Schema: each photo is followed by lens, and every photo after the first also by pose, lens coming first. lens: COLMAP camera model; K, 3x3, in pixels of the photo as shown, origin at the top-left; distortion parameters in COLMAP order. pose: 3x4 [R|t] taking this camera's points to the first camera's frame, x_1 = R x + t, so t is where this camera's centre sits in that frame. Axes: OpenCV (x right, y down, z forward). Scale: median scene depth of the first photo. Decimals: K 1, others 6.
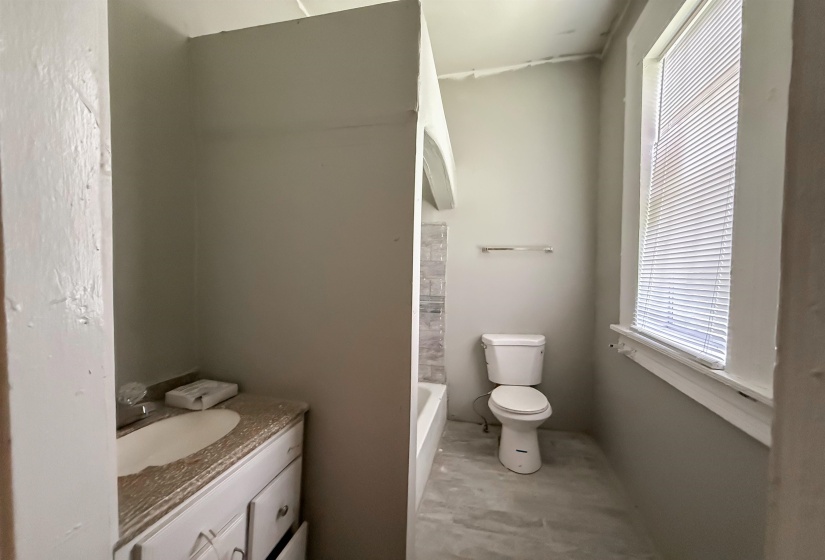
lens RADIAL K [[334.4, 0, 407.0], [0, 334.4, 281.2], [0, 0, 1]] dist [0.000690, -0.000074]
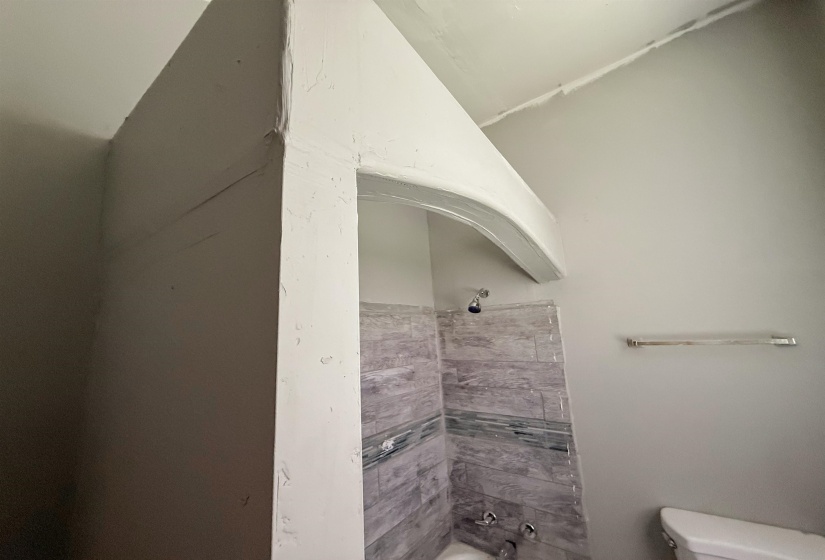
lens RADIAL K [[334.4, 0, 402.9], [0, 334.4, 266.4], [0, 0, 1]] dist [0.000690, -0.000074]
pose [[0.916470, -0.137405, -0.375770, 0.100853], [0.051119, 0.971696, -0.230637, -0.104395], [0.396825, 0.192163, 0.897554, 0.285196]]
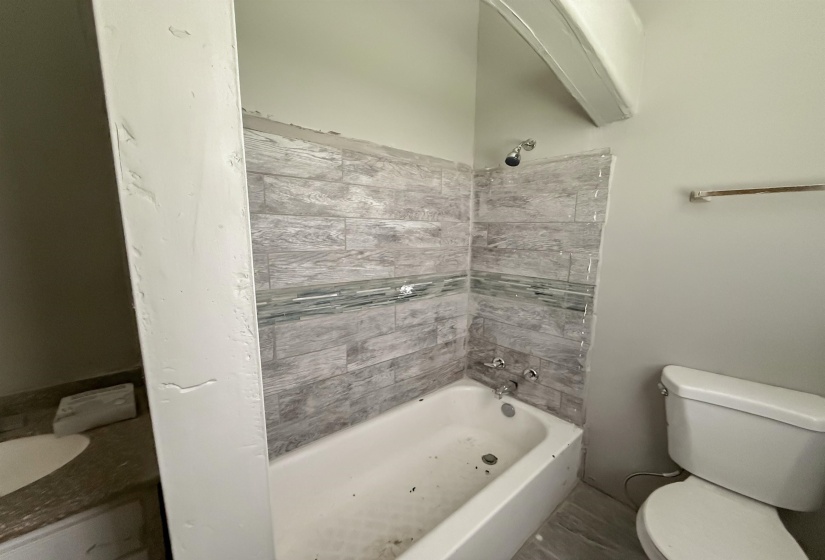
lens RADIAL K [[334.4, 0, 400.1], [0, 334.4, 291.8], [0, 0, 1]] dist [0.000690, -0.000074]
pose [[0.822519, 0.097217, -0.560367, 0.160089], [-0.015083, 0.988664, 0.149383, -0.023127], [0.568538, -0.114418, 0.814661, 0.342920]]
